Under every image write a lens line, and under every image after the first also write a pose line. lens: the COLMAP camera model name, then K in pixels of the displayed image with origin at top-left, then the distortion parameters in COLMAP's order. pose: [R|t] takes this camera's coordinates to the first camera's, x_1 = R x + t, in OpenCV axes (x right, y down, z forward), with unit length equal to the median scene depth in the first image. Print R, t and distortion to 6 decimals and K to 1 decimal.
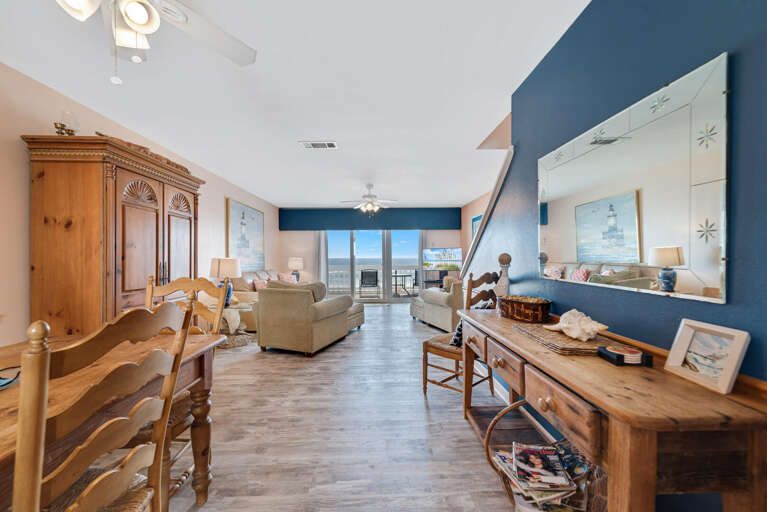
lens RADIAL K [[292.1, 0, 383.9], [0, 292.1, 261.6], [0, 0, 1]] dist [0.001345, 0.000252]
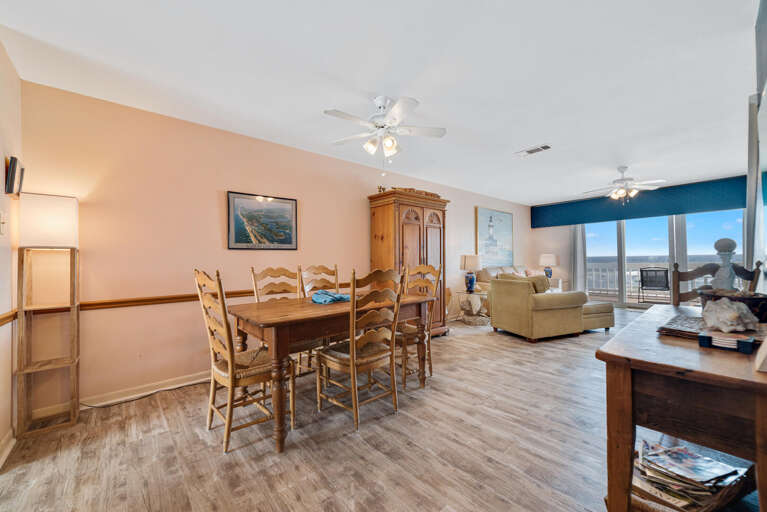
lens RADIAL K [[298.7, 0, 386.5], [0, 298.7, 256.5], [0, 0, 1]] dist [-0.001119, 0.000081]
pose [[0.639778, -0.016280, -0.768387, 0.309379], [0.004600, 0.999839, -0.017353, 0.021527], [0.768546, 0.007567, 0.639750, -0.165153]]
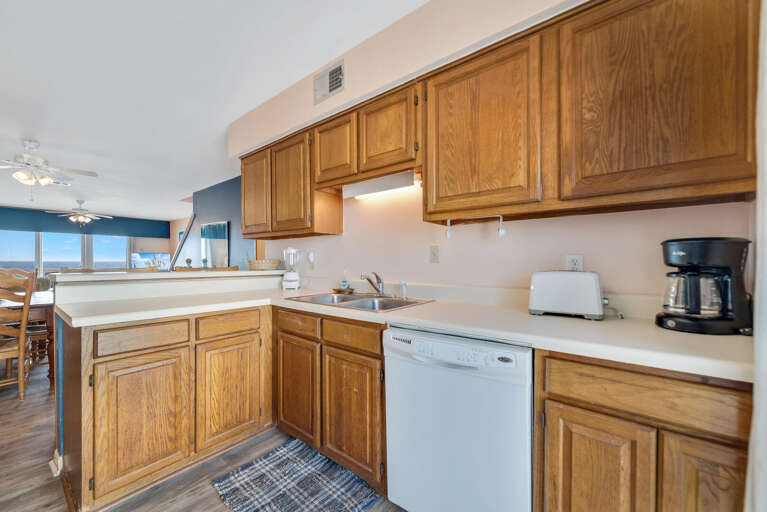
lens RADIAL K [[294.7, 0, 378.8], [0, 294.7, 266.8], [0, 0, 1]] dist [-0.000038, 0.000047]
pose [[0.644510, -0.008003, 0.764554, -0.330880], [0.004970, 0.999968, 0.006277, 0.025146], [-0.764580, -0.000246, 0.644529, -1.320867]]
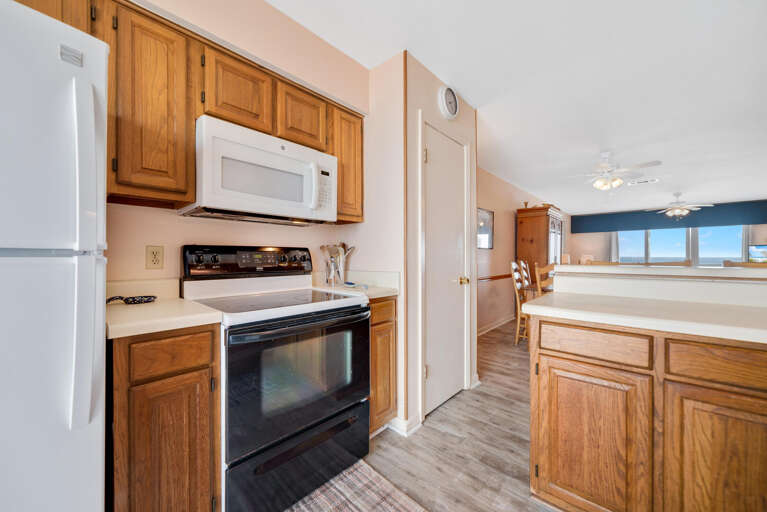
lens RADIAL K [[298.7, 0, 386.5], [0, 298.7, 256.5], [0, 0, 1]] dist [-0.001119, 0.000081]
pose [[0.727961, 0.002206, -0.685615, -0.135462], [-0.011046, 0.999903, -0.008512, 0.030952], [0.685529, 0.013770, 0.727915, -1.203066]]
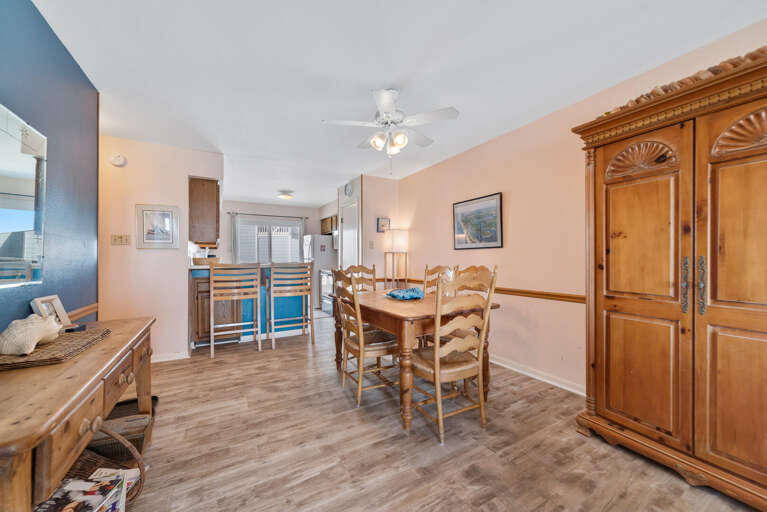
lens RADIAL K [[298.7, 0, 386.5], [0, 298.7, 256.5], [0, 0, 1]] dist [-0.001119, 0.000081]
pose [[-0.887073, 0.012345, -0.461464, 0.053260], [0.008175, 0.999906, 0.011034, -0.008497], [0.461557, 0.006016, -0.887090, 1.026280]]
